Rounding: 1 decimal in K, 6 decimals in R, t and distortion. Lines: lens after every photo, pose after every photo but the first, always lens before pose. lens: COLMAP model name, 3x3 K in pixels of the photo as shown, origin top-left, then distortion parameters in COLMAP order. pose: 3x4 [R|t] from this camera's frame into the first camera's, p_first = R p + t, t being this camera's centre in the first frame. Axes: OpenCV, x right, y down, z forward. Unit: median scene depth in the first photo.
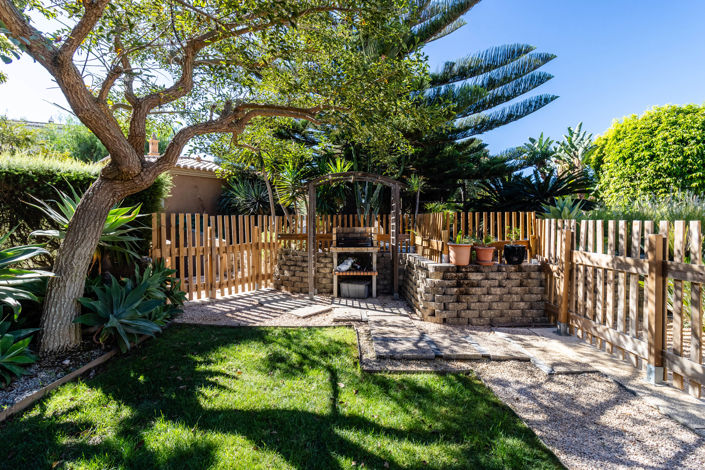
lens RADIAL K [[328.7, 0, 350.3], [0, 328.7, 234.7], [0, 0, 1]] dist [0.004160, 0.000003]
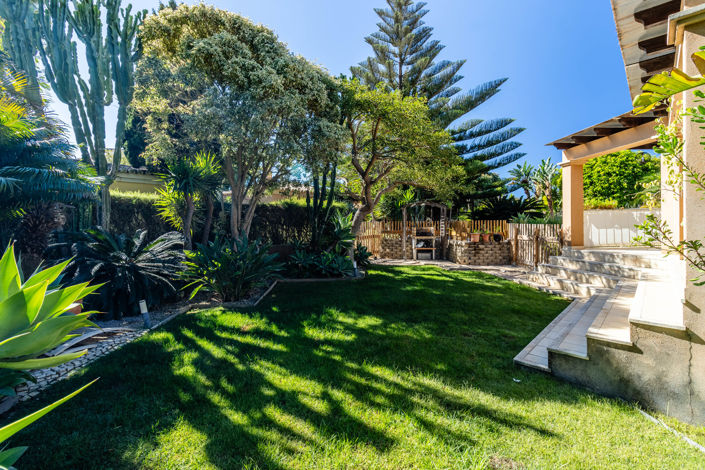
lens RADIAL K [[328.7, 0, 354.8], [0, 328.7, 232.3], [0, 0, 1]] dist [0.004160, 0.000003]
pose [[0.999961, 0.001044, 0.008789, -0.452834], [-0.000936, 0.999924, -0.012277, 0.038177], [-0.008801, 0.012268, 0.999886, -1.115080]]
